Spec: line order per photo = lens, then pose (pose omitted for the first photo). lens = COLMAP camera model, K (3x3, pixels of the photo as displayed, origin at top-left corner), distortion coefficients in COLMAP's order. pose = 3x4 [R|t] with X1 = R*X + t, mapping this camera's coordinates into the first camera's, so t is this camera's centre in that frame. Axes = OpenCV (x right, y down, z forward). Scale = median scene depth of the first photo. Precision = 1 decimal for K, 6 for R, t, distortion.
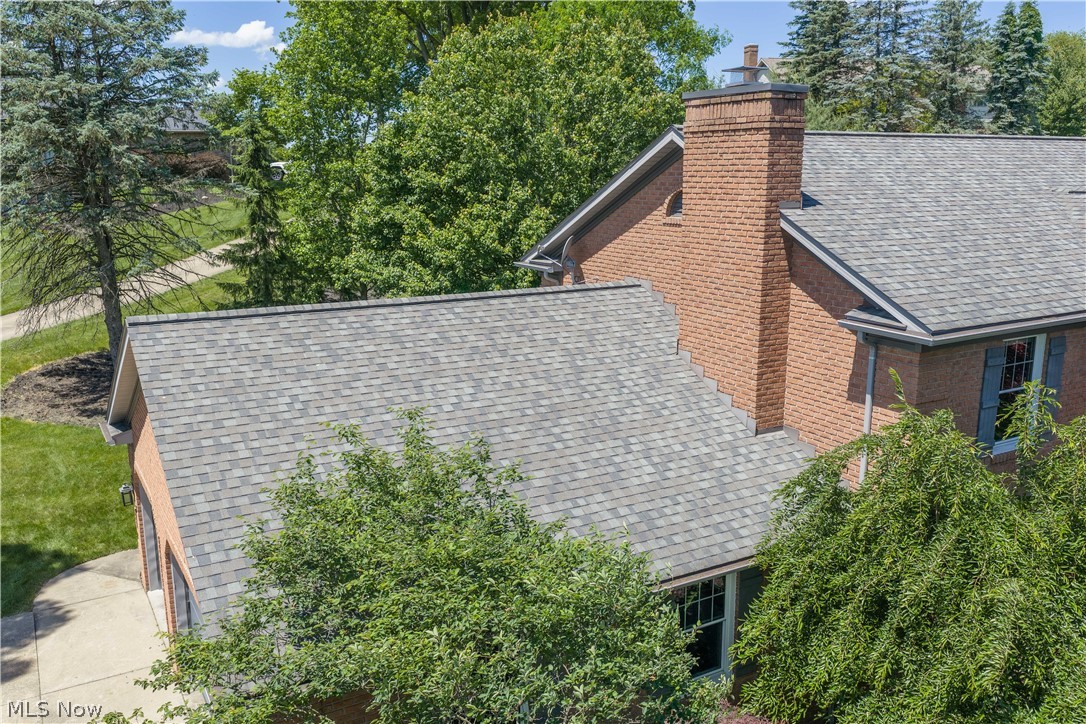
lens RADIAL K [[907.0, 0, 536.9], [0, 907.0, 367.8], [0, 0, 1]] dist [0.010774, -0.019066]
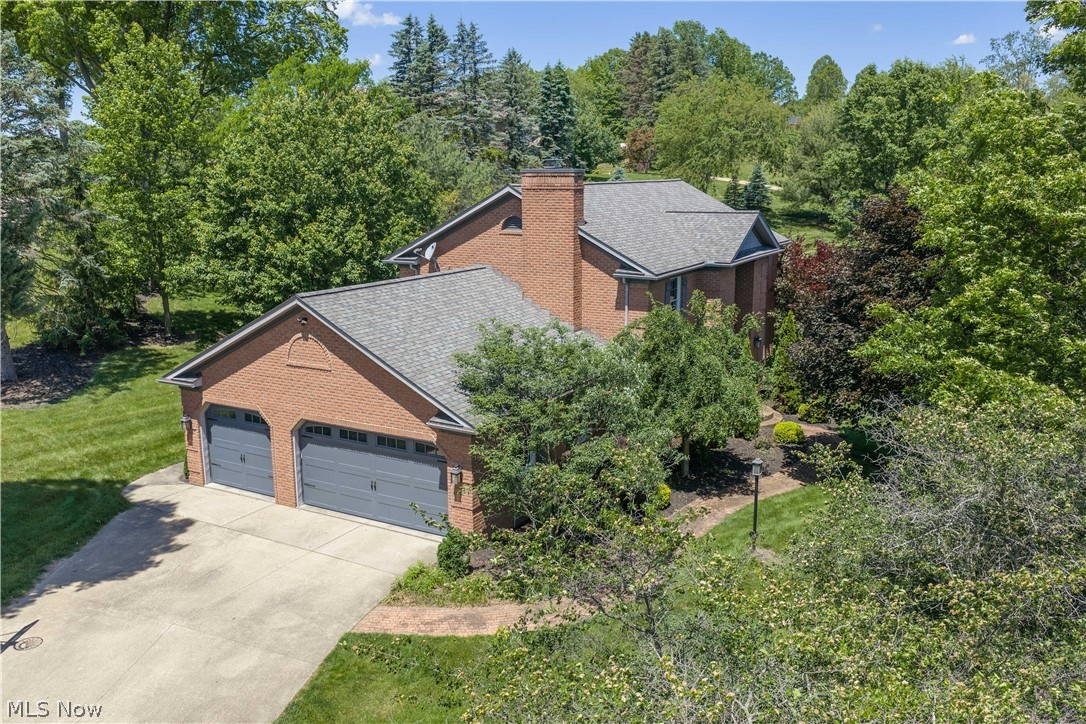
lens RADIAL K [[902.2, 0, 539.9], [0, 902.2, 365.7], [0, 0, 1]] dist [0.013234, -0.025790]
pose [[0.868887, -0.105710, 0.483592, -0.637018], [0.107121, 0.993937, 0.024801, 0.067707], [-0.483281, 0.030253, 0.874942, -0.597049]]
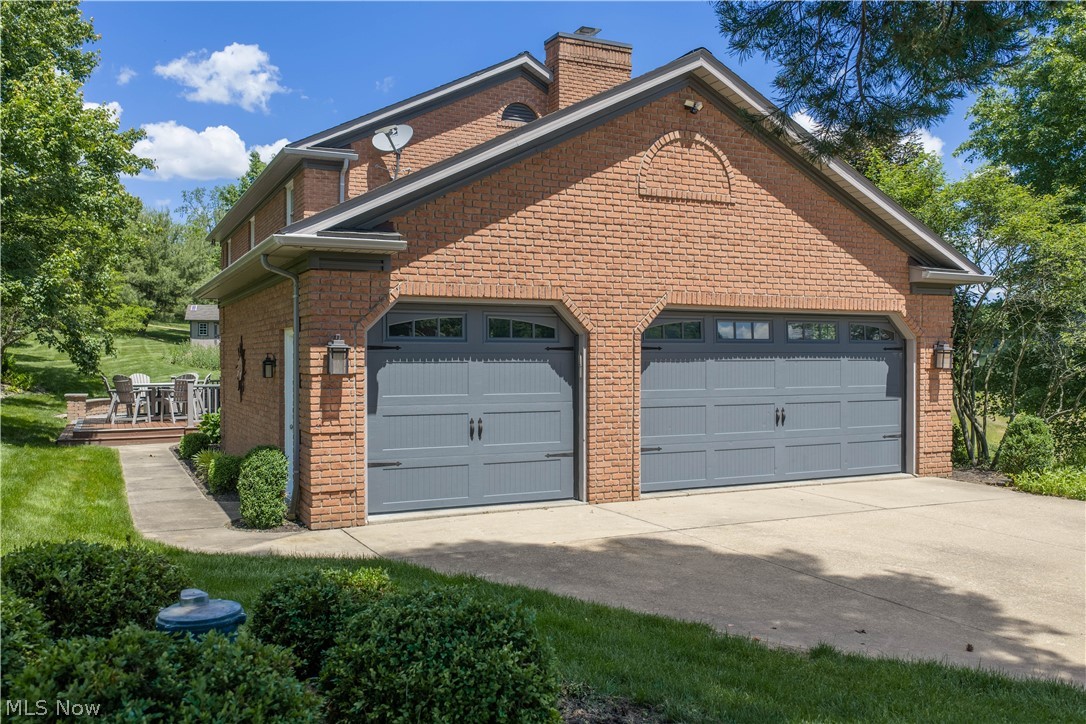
lens RADIAL K [[902.2, 0, 539.9], [0, 902.2, 365.7], [0, 0, 1]] dist [0.013234, -0.025790]
pose [[0.074837, -0.004090, 0.997187, -0.984103], [0.211216, 0.977368, -0.011842, 0.173999], [-0.974570, 0.211509, 0.074007, 0.803744]]
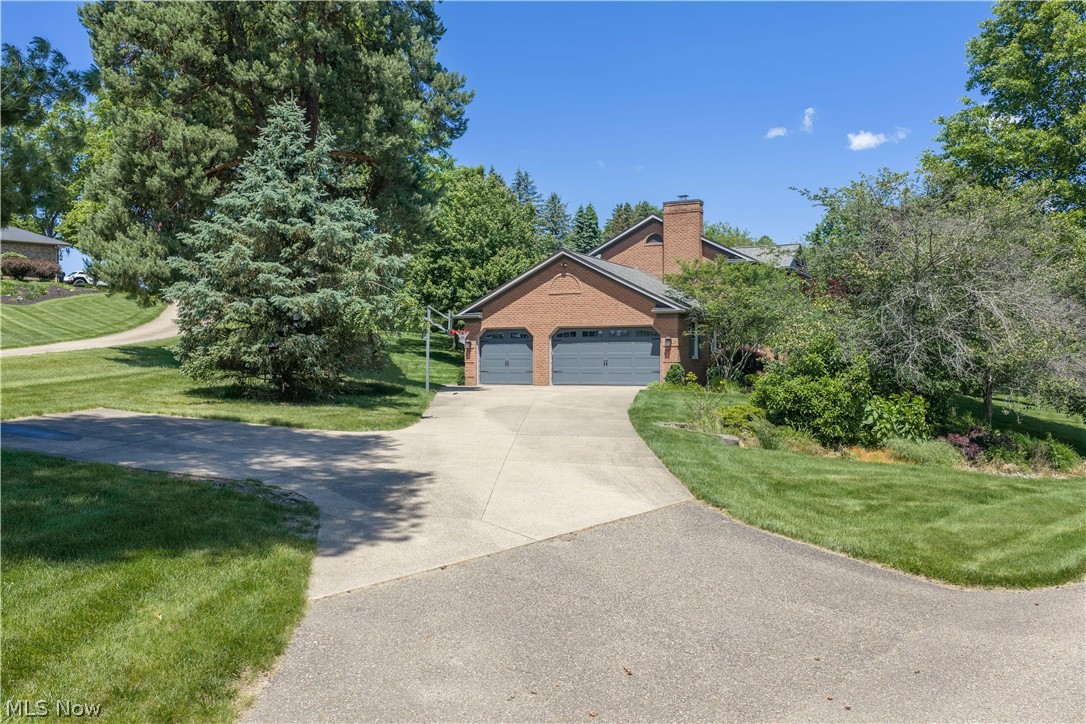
lens RADIAL K [[895.1, 0, 547.3], [0, 895.1, 380.9], [0, 0, 1]] dist [0.002314, -0.000574]
pose [[0.831414, -0.008785, 0.555584, -1.538506], [0.115660, 0.980711, -0.157573, 0.612445], [-0.543482, 0.195267, 0.816393, -0.991859]]
